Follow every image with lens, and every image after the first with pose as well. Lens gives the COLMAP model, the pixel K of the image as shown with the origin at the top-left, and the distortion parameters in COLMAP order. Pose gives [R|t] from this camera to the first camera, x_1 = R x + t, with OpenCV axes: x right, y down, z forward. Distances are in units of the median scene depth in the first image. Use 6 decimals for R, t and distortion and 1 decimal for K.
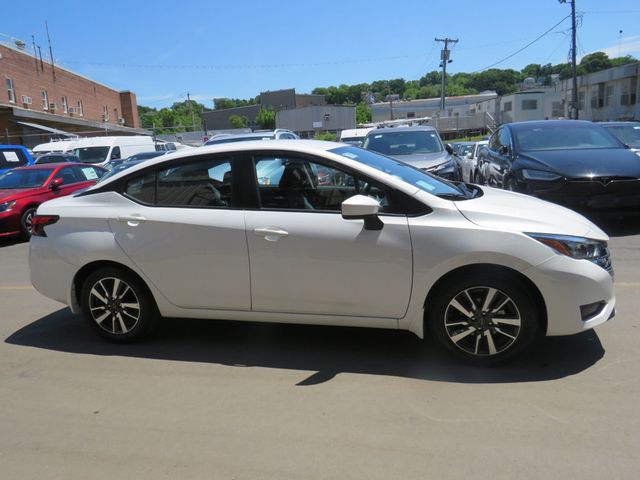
lens RADIAL K [[492.7, 0, 320.0], [0, 492.7, 240.0], [0, 0, 1]] dist [-0.026542, 0.005149]
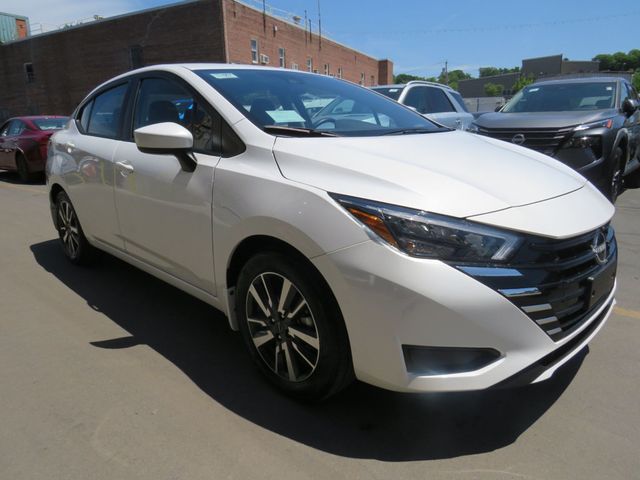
lens RADIAL K [[457.0, 0, 320.0], [0, 457.0, 240.0], [0, 0, 1]] dist [-0.015457, -0.000186]
pose [[0.870387, 0.159676, -0.465758, 0.200947], [-0.121233, 0.986332, 0.111590, -0.006276], [0.477210, -0.040662, 0.877848, 0.159100]]
